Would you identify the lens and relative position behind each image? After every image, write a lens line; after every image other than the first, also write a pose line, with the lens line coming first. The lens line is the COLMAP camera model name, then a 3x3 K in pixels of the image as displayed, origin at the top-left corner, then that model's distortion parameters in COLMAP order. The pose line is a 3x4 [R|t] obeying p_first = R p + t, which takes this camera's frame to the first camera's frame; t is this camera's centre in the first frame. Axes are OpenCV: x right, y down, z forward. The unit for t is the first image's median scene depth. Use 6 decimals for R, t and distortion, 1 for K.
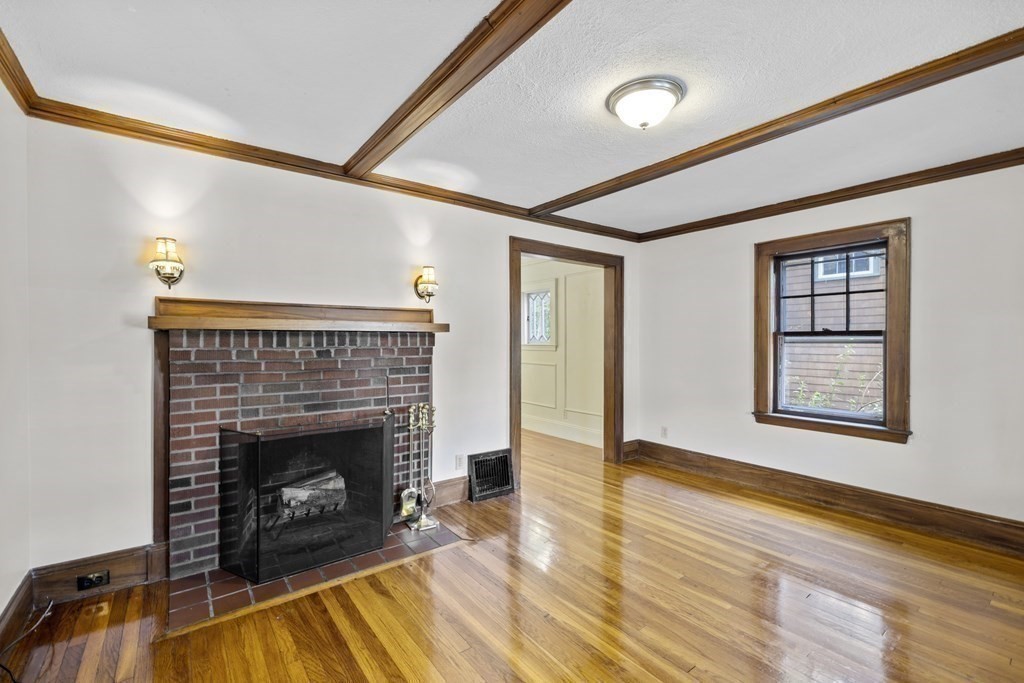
lens RADIAL K [[453.5, 0, 503.9], [0, 453.5, 342.5], [0, 0, 1]] dist [0.001071, 0.000174]
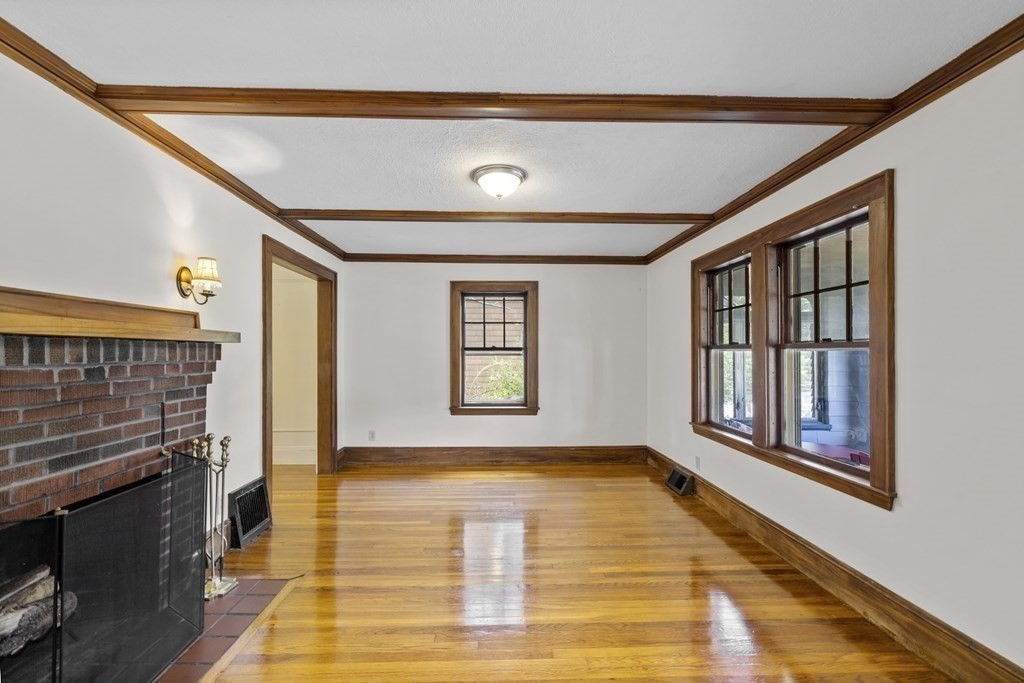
lens RADIAL K [[438.1, 0, 510.3], [0, 438.1, 353.6], [0, 0, 1]] dist [0.000039, 0.000082]
pose [[0.568207, 0.001609, 0.822884, -0.505490], [0.002051, 0.999992, -0.003371, 0.000059], [-0.822883, 0.003603, 0.568200, 0.153143]]
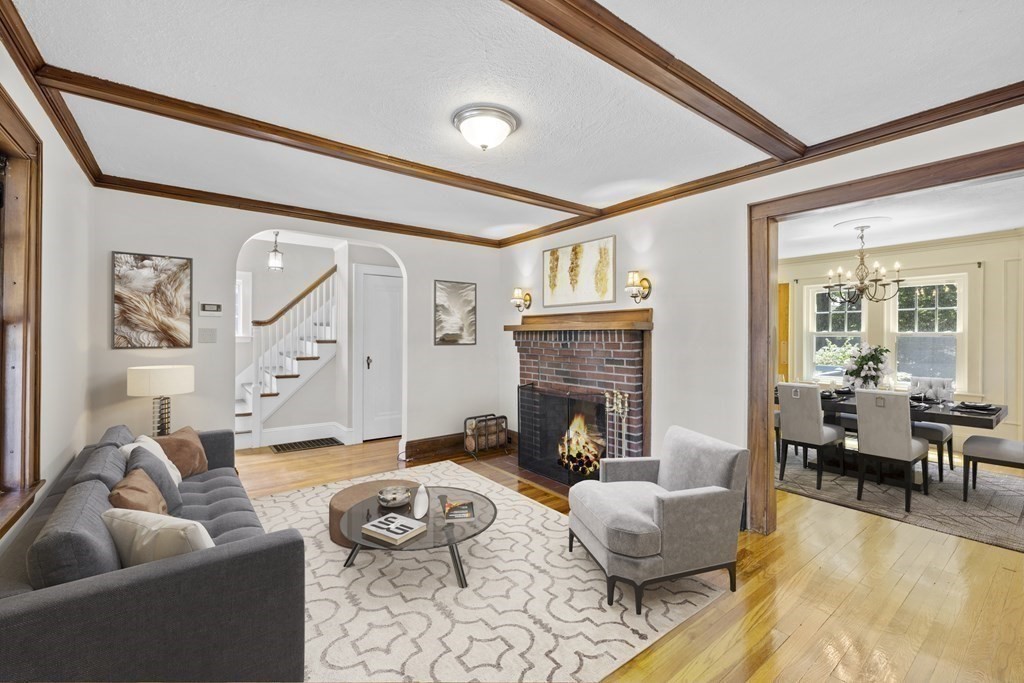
lens RADIAL K [[433.2, 0, 512.0], [0, 433.2, 341.5], [0, 0, 1]] dist [0.000972, 0.000308]
pose [[0.013452, 0.014033, -0.999811, 0.933314], [-0.007761, 0.999873, 0.013930, -0.006623], [0.999879, 0.007572, 0.013559, 0.710194]]
